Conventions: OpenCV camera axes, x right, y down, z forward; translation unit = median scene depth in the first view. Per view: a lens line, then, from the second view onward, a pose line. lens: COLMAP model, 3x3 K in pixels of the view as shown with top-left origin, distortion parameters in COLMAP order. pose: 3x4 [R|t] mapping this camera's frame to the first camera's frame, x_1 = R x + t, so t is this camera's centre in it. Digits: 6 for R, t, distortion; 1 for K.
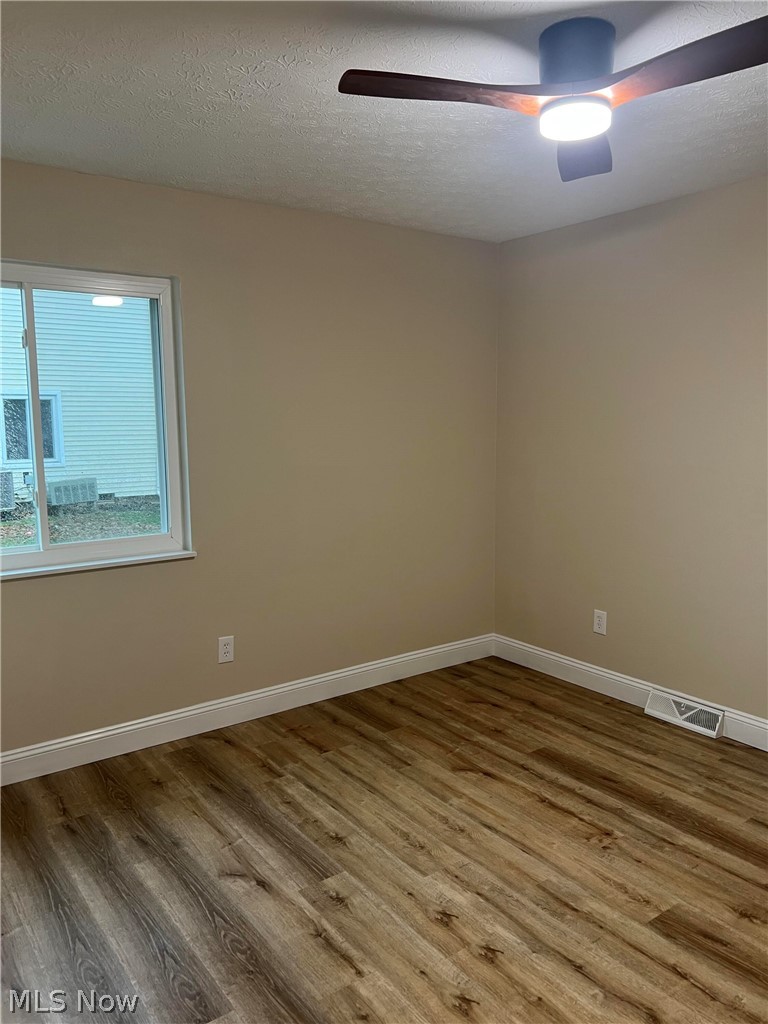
lens RADIAL K [[780.2, 0, 385.5], [0, 780.2, 511.5], [0, 0, 1]] dist [-0.013299, -0.012380]
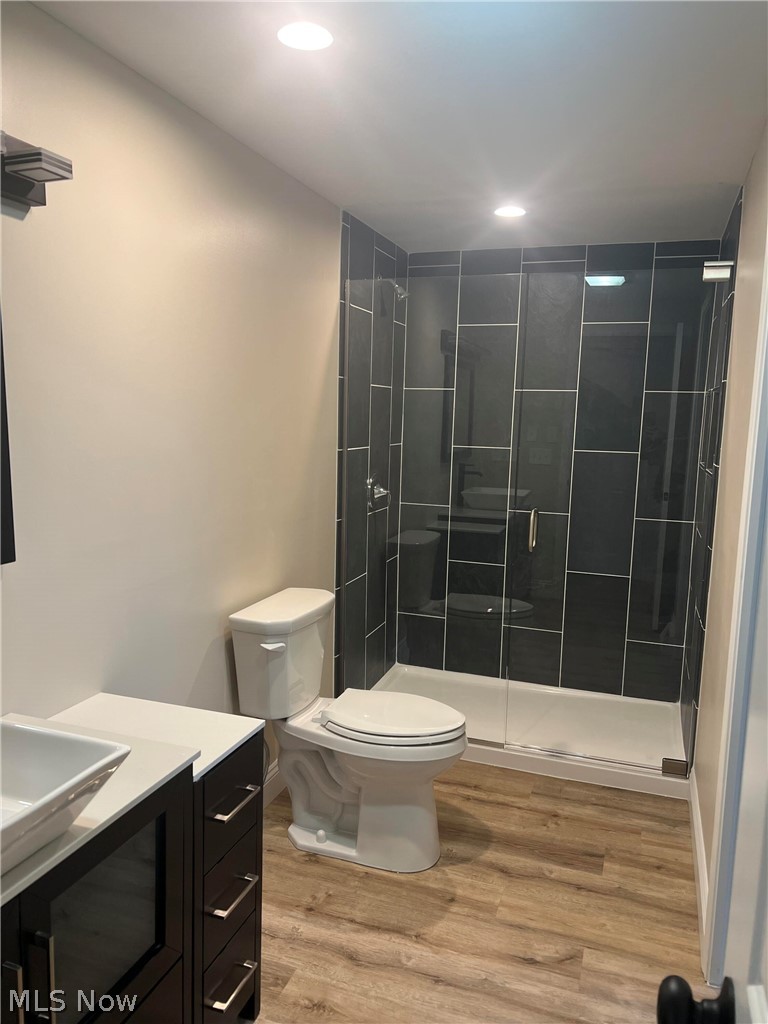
lens RADIAL K [[780.2, 0, 383.0], [0, 780.2, 511.5], [0, 0, 1]] dist [-0.013299, -0.012380]
pose [[-0.834094, 0.050808, -0.549277, 0.810565], [-0.101569, 0.964579, 0.243458, -0.193863], [0.542190, 0.258856, -0.799389, 1.599085]]
